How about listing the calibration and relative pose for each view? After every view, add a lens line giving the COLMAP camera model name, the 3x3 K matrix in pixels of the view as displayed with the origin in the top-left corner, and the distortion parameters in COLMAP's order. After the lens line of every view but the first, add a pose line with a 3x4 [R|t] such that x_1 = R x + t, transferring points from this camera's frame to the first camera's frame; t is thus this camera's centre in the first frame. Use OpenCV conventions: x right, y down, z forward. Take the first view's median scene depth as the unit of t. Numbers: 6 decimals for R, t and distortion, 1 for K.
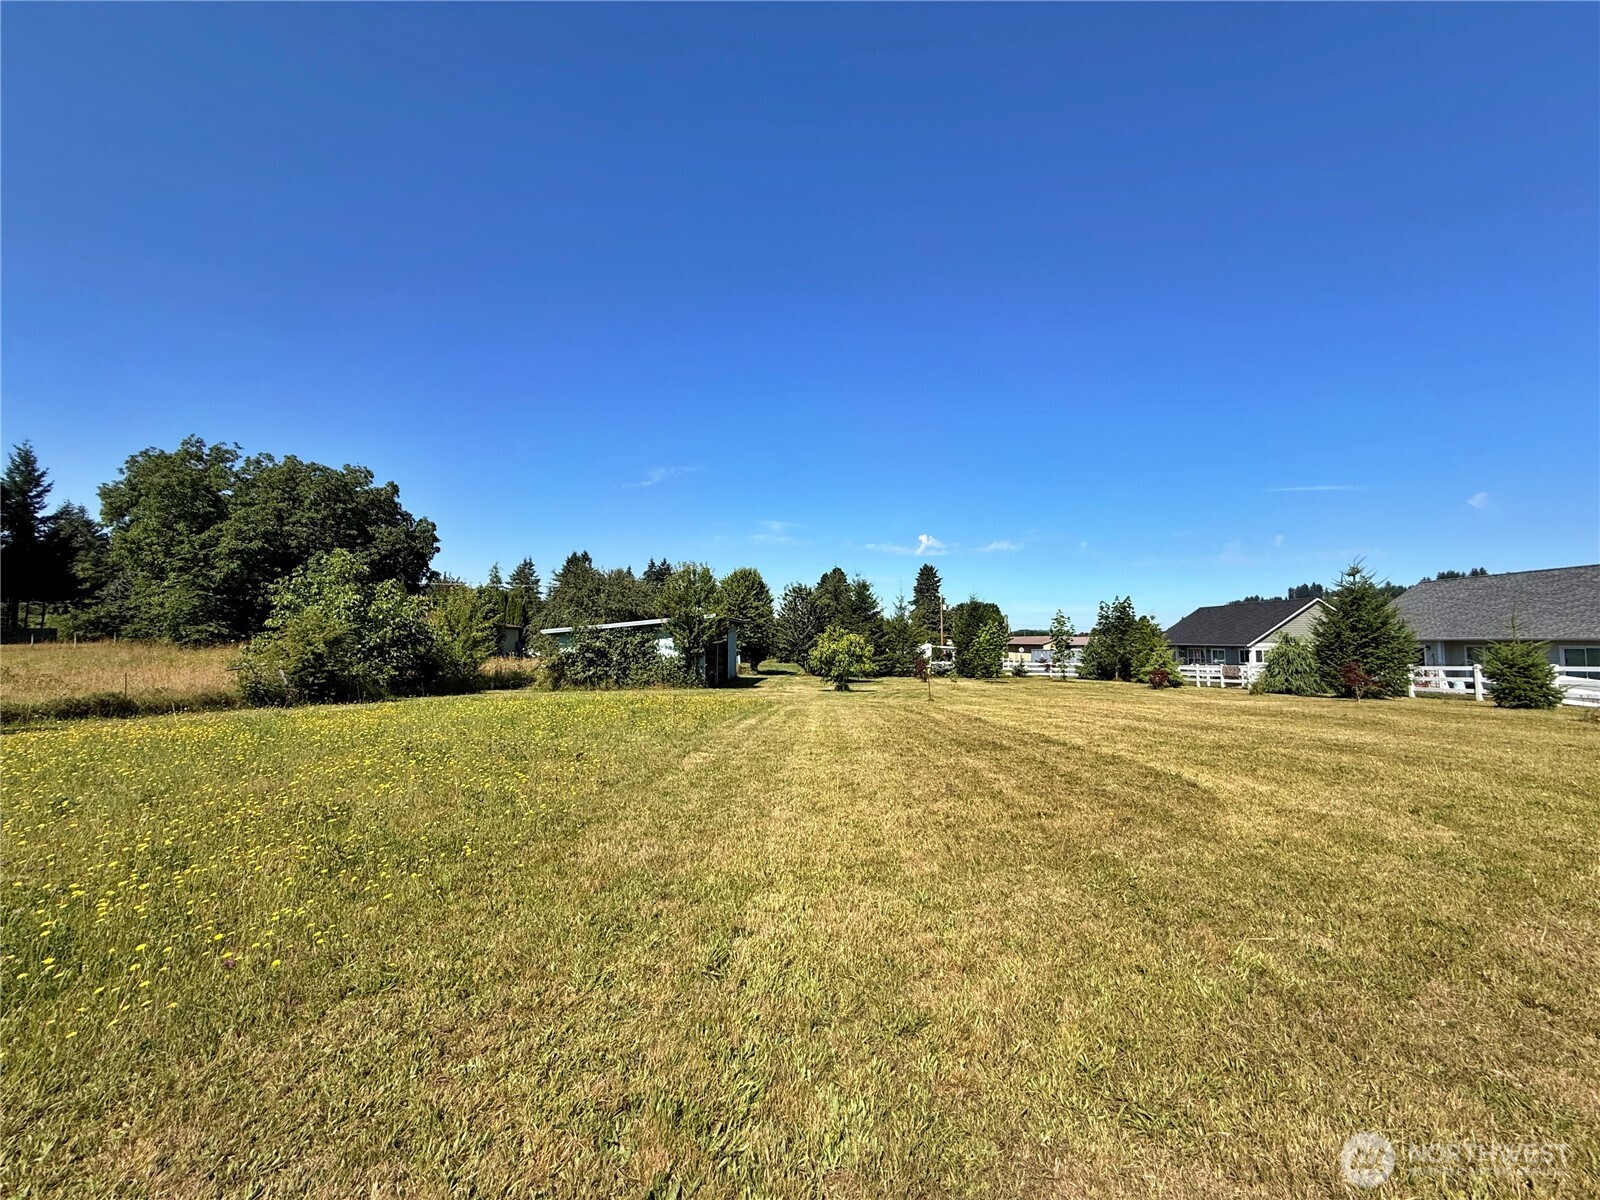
lens RADIAL K [[635.0, 0, 798.5], [0, 635.0, 576.0], [0, 0, 1]] dist [-0.002048, 0.000277]
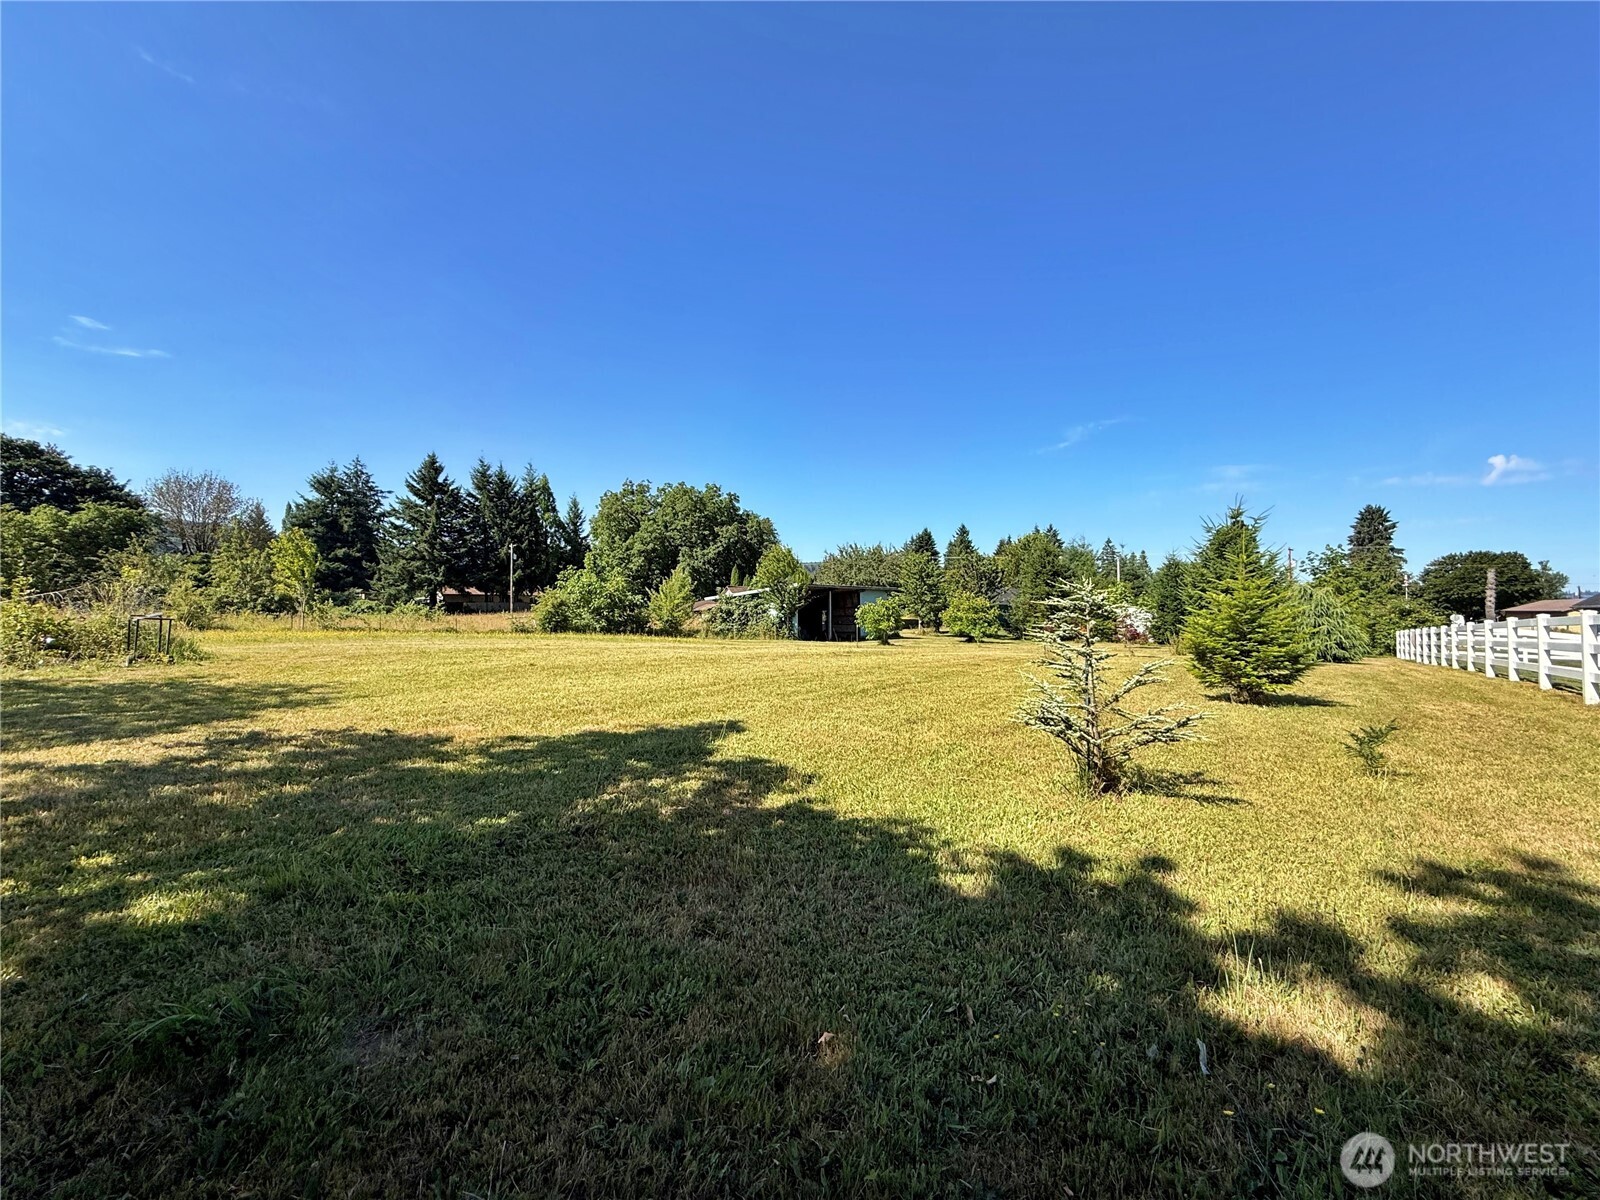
lens RADIAL K [[635.0, 0, 809.5], [0, 635.0, 593.8], [0, 0, 1]] dist [-0.002048, 0.000277]
pose [[0.801675, -0.019463, -0.597443, 0.373537], [0.064432, 0.996460, 0.053995, 0.006911], [0.594277, -0.081781, 0.800092, -0.014469]]
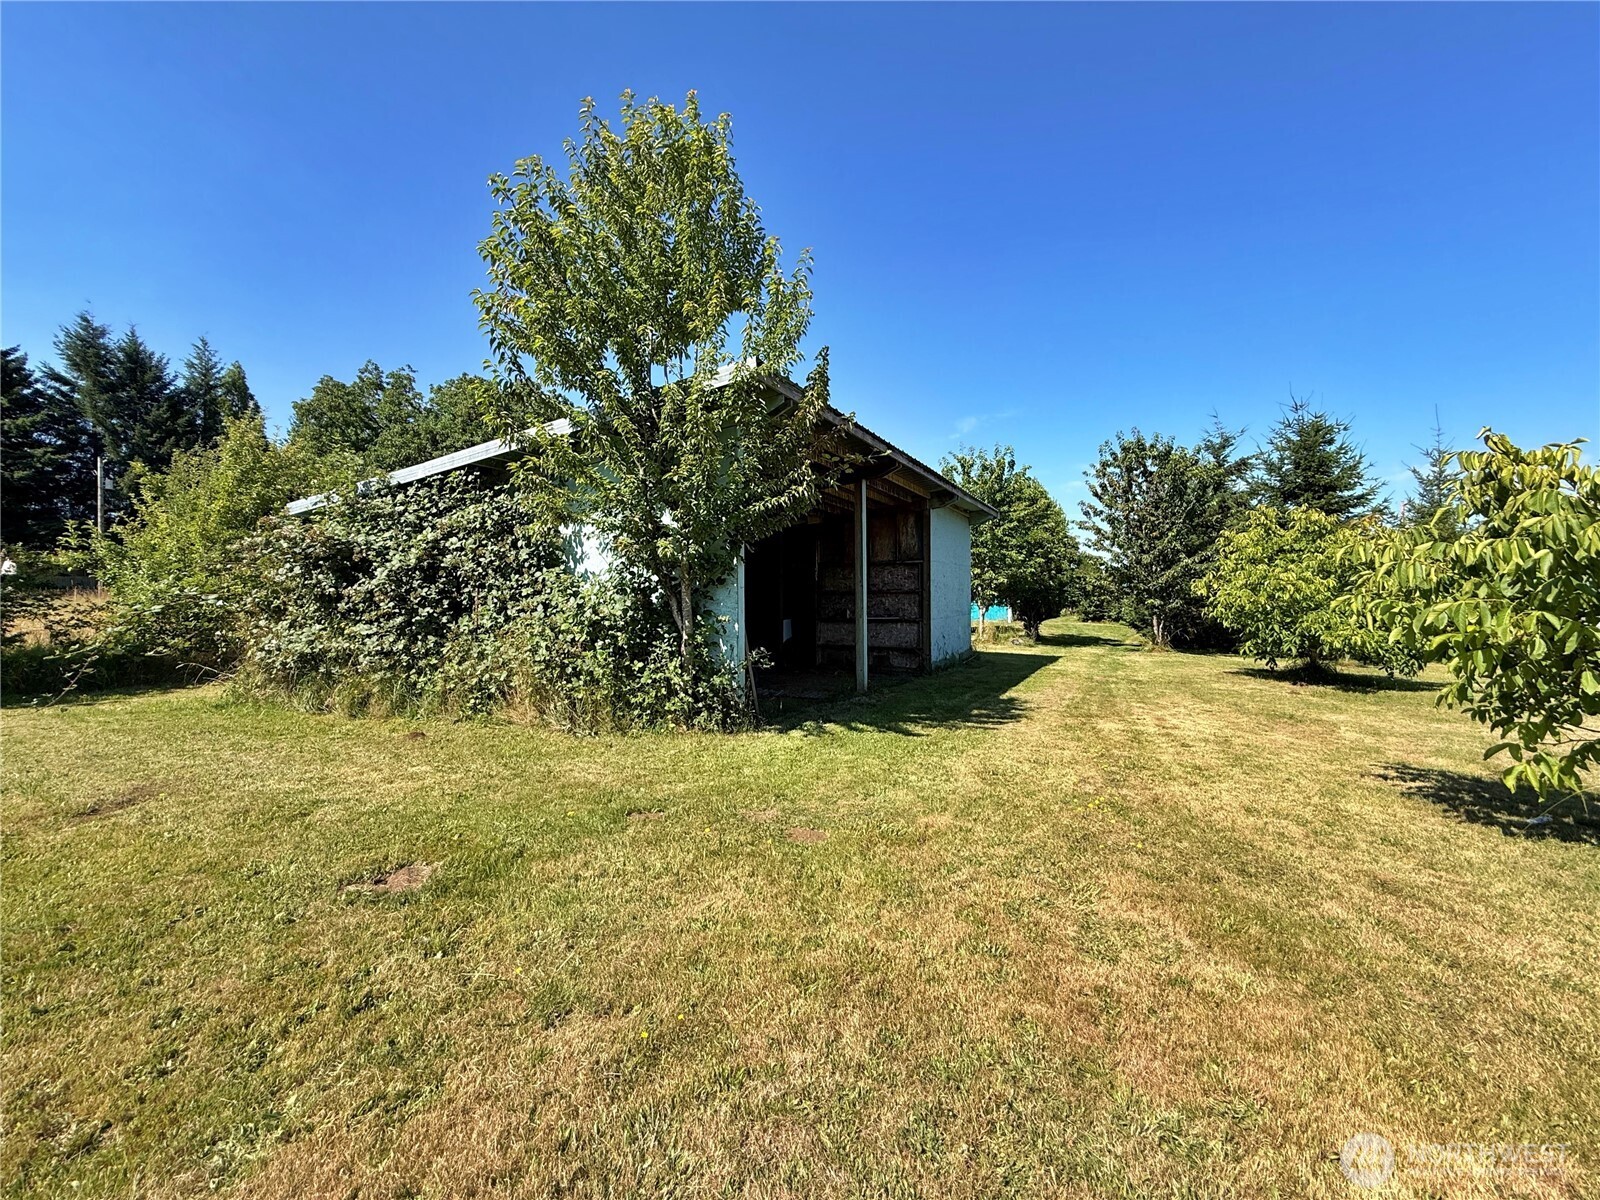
lens RADIAL K [[635.0, 0, 797.9], [0, 635.0, 590.4], [0, 0, 1]] dist [-0.002048, 0.000277]
pose [[0.901980, -0.006121, -0.431733, -0.019558], [0.044212, 0.995953, 0.078247, 0.064770], [0.429507, -0.089665, 0.898601, 0.462941]]
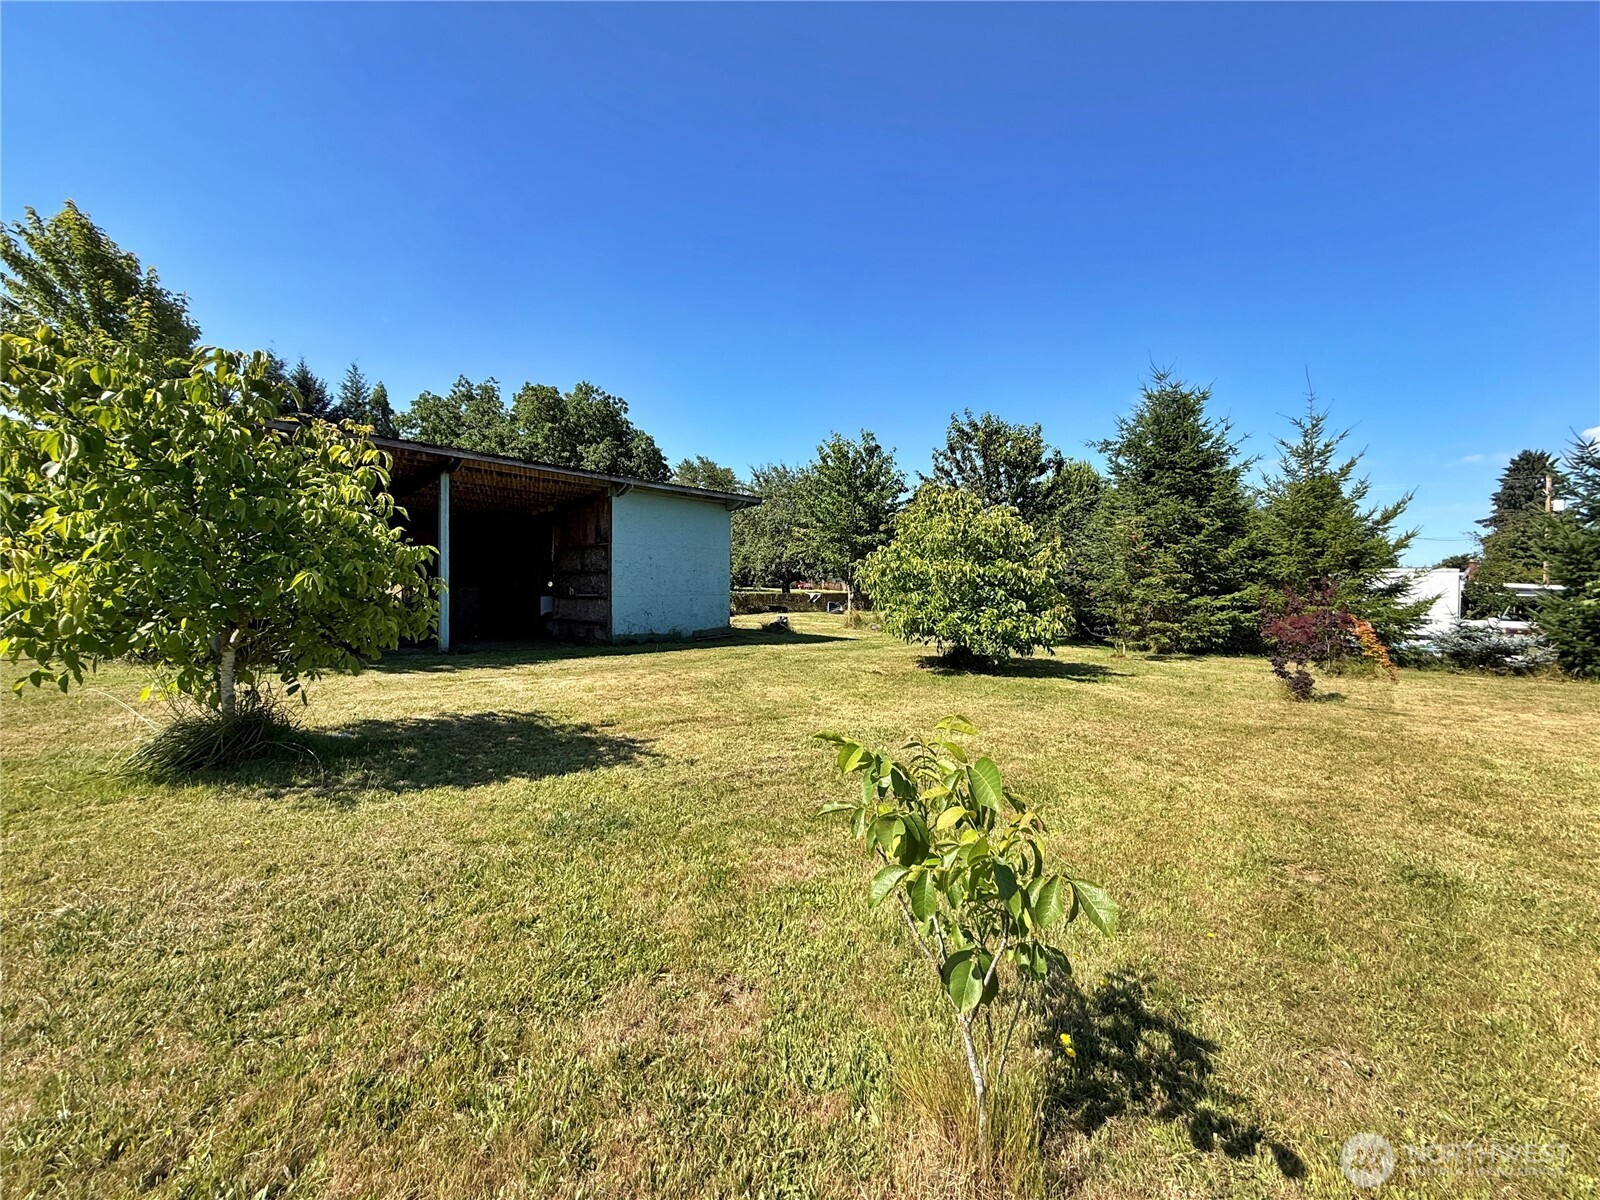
lens RADIAL K [[635.0, 0, 802.3], [0, 635.0, 592.7], [0, 0, 1]] dist [-0.002048, 0.000277]
pose [[0.786959, 0.015200, -0.616817, 0.149258], [0.050139, 0.994815, 0.088484, 0.075479], [0.614964, -0.100560, 0.782117, 0.539991]]
